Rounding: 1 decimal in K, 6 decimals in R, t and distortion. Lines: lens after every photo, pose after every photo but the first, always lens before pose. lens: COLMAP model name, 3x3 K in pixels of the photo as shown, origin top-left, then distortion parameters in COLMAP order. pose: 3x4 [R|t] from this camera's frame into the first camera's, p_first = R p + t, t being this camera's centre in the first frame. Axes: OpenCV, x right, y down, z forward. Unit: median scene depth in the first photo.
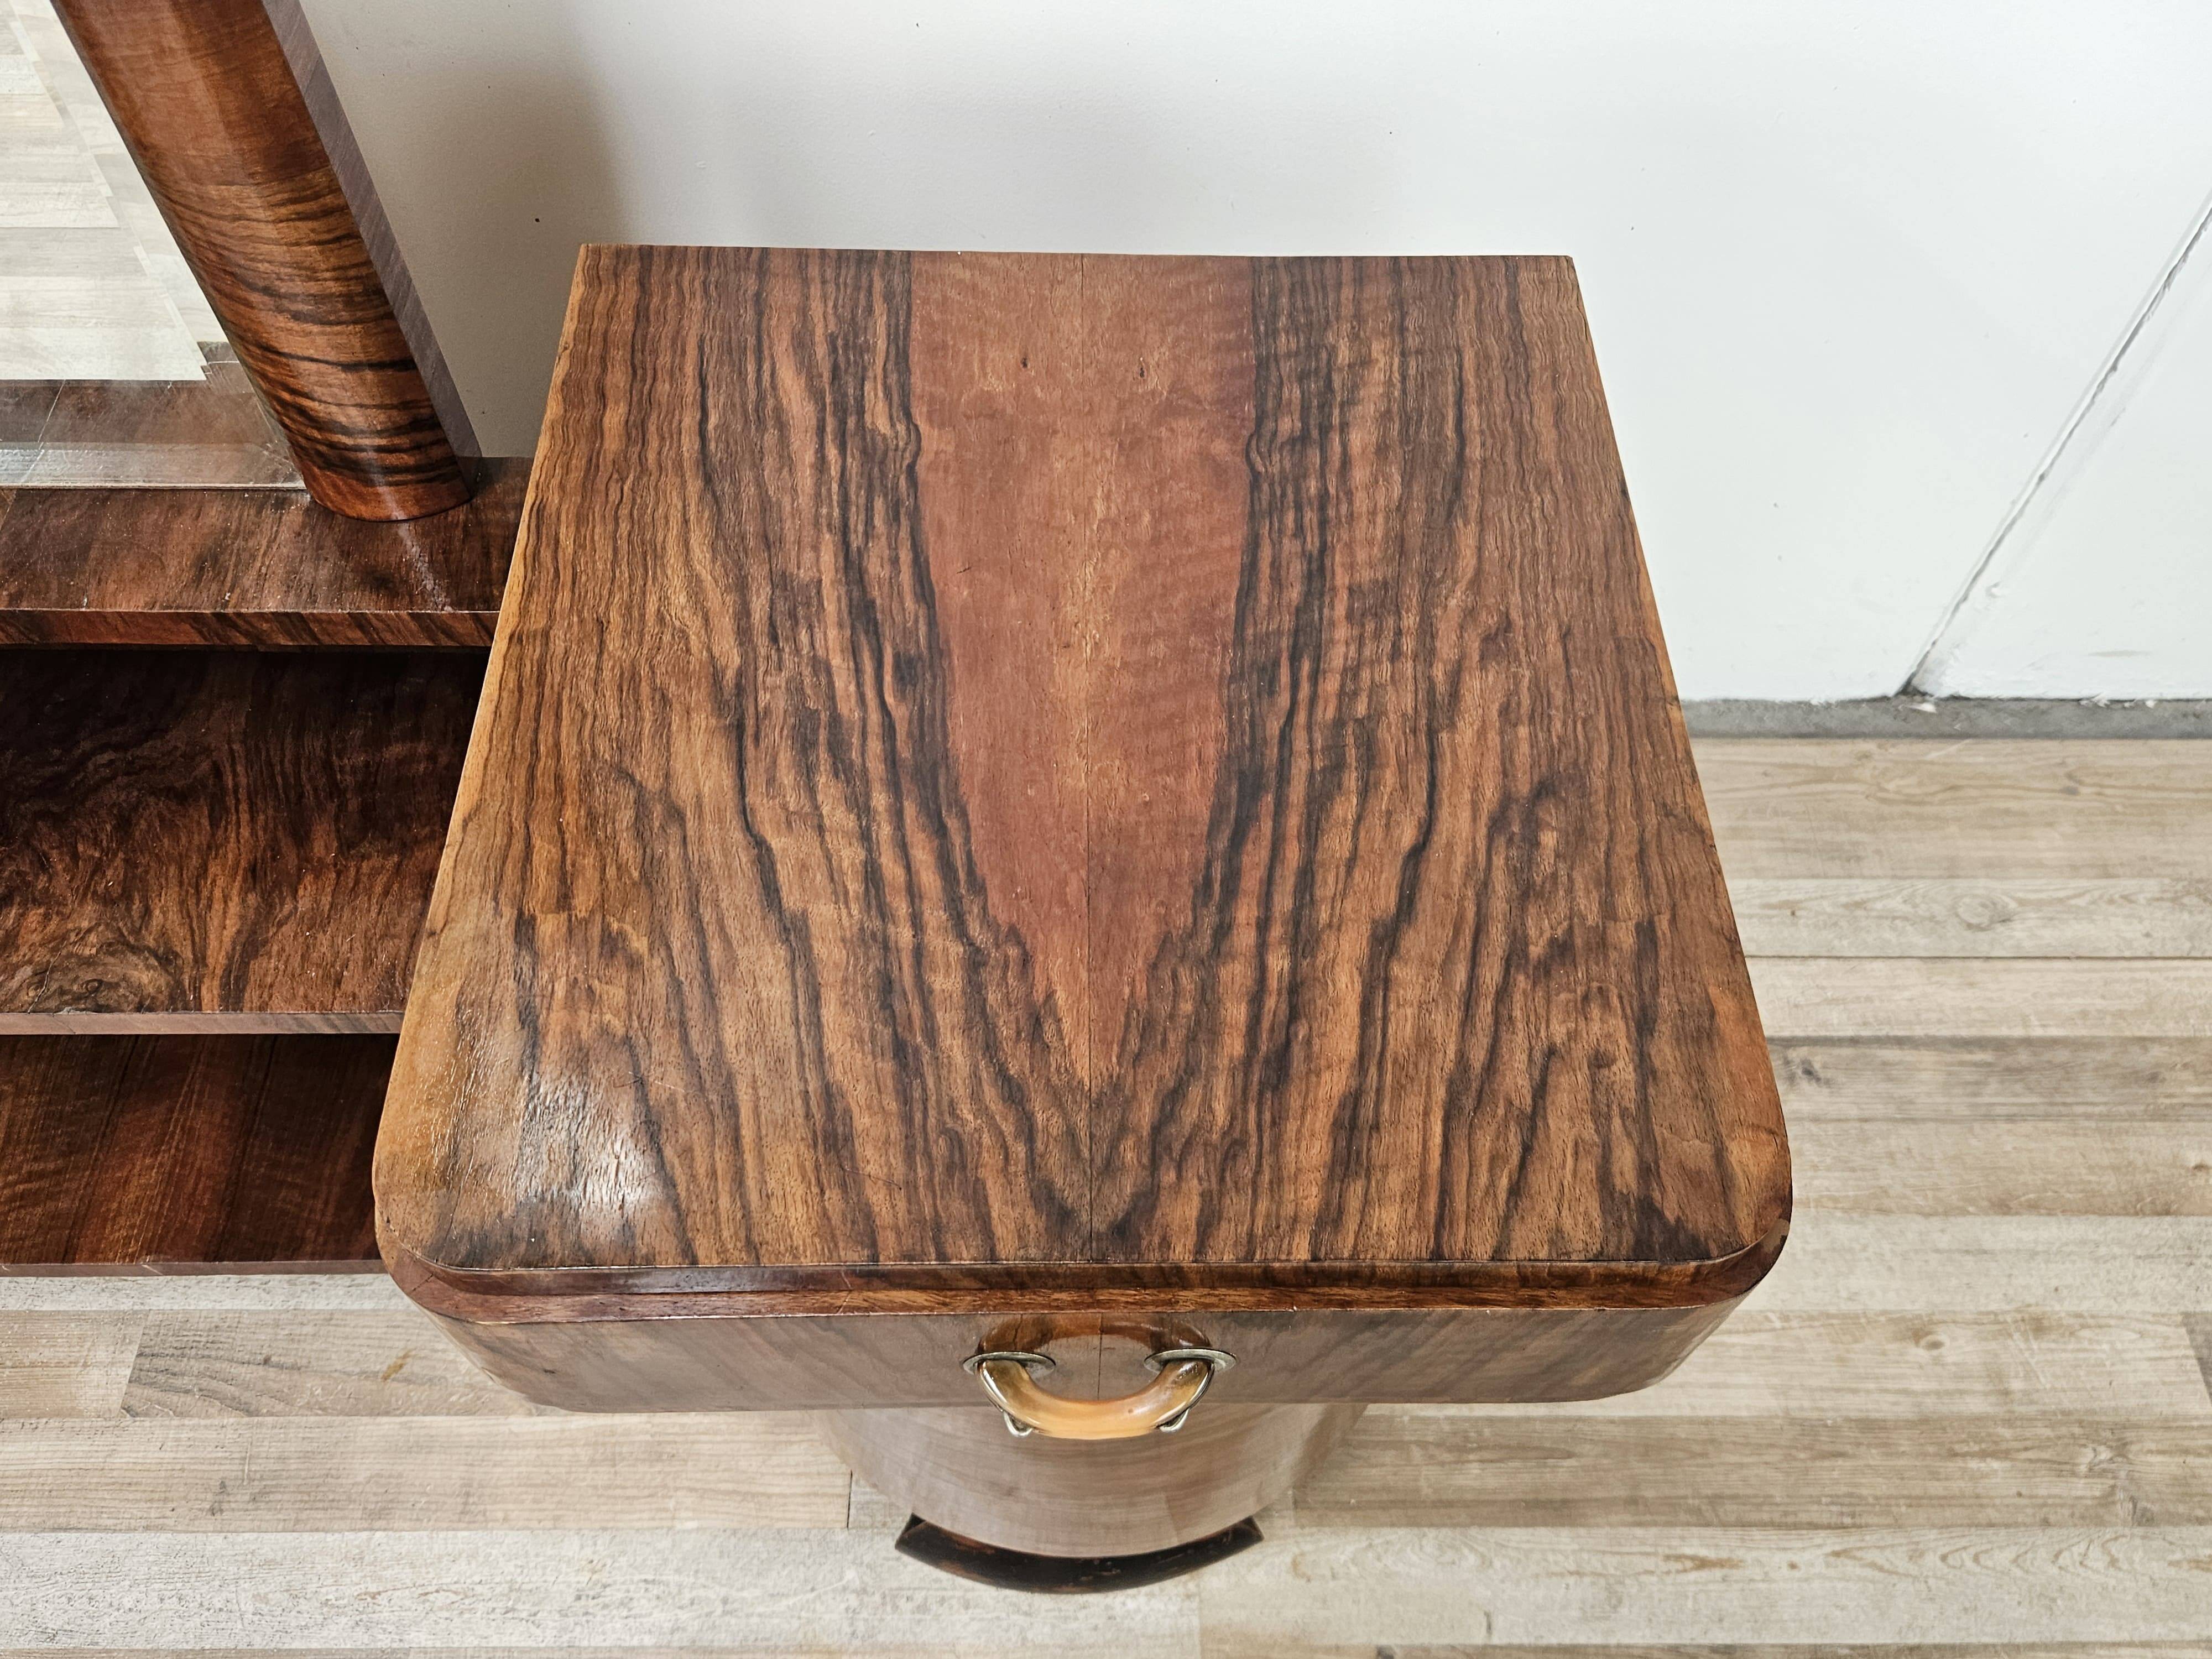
lens RADIAL K [[1723.9, 0, 1110.0], [0, 1723.9, 799.6], [0, 0, 1]] dist [0.055749, -0.057455]
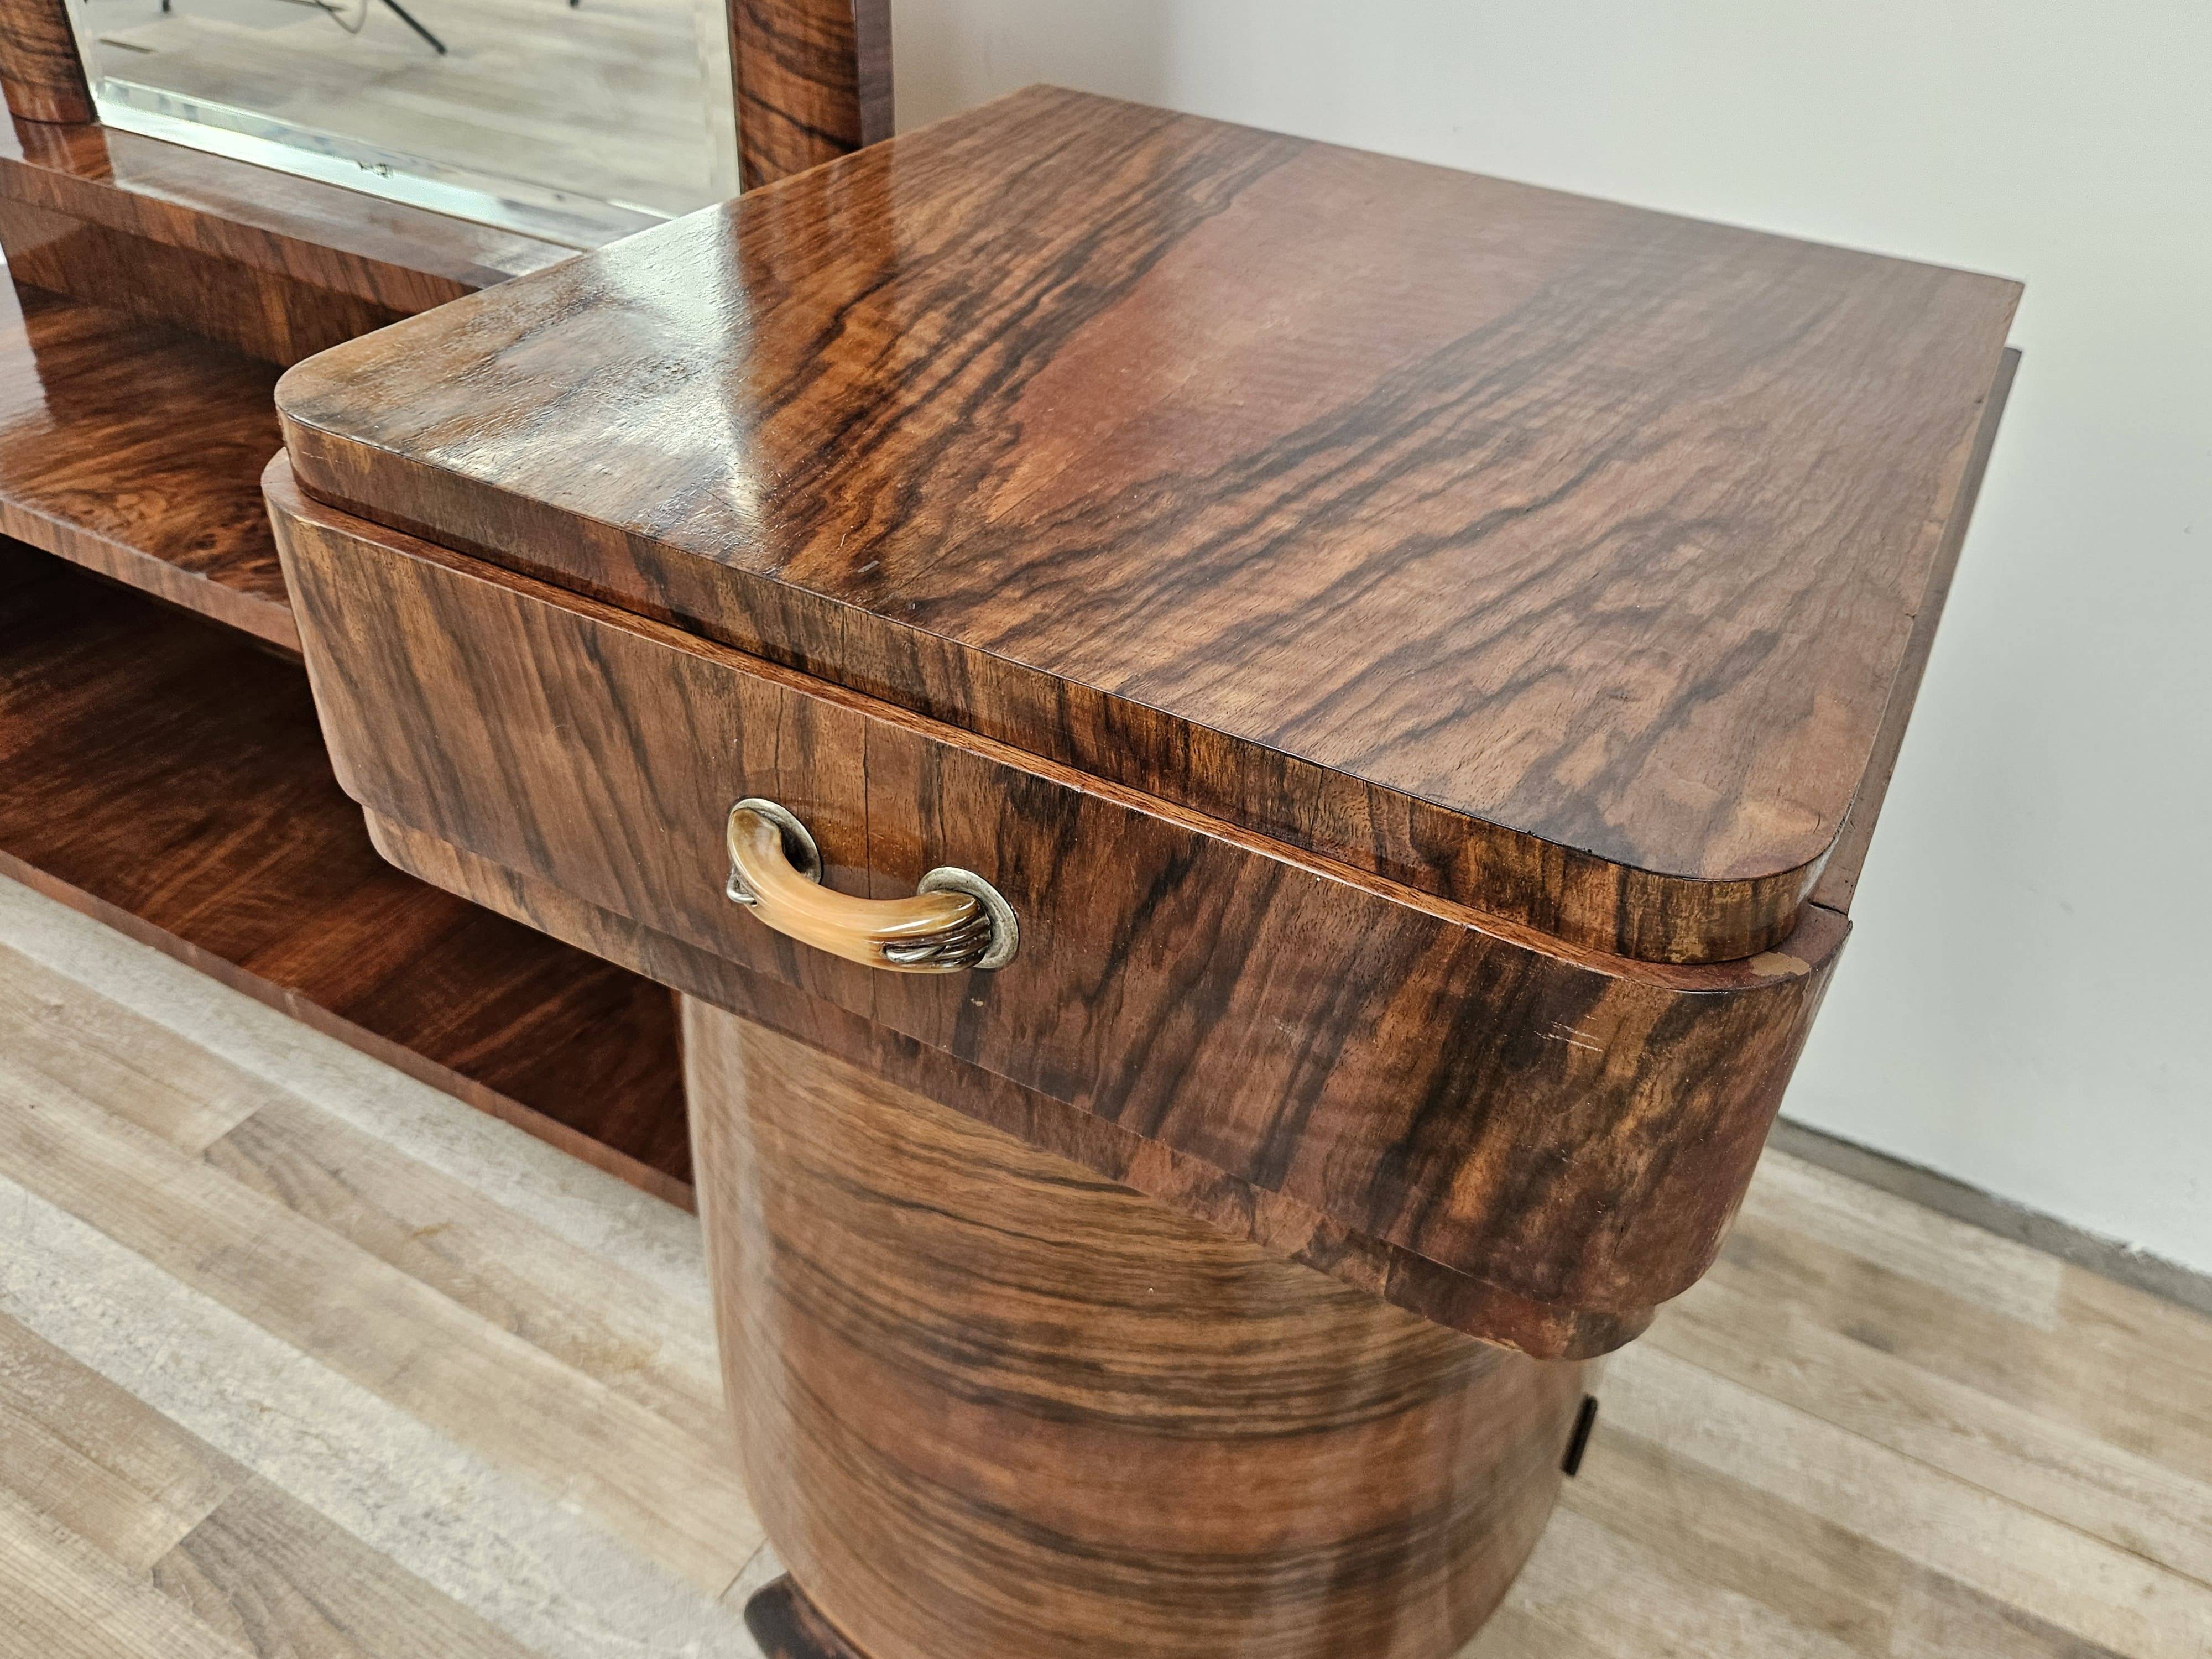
lens RADIAL K [[1752.4, 0, 1114.9], [0, 1752.4, 843.8], [0, 0, 1]] dist [0.033057, -0.032362]
pose [[0.874599, 0.310895, -0.372049, 0.240416], [-0.424138, 0.862380, -0.276418, 0.304511], [0.234910, 0.399555, 0.886100, 0.201327]]
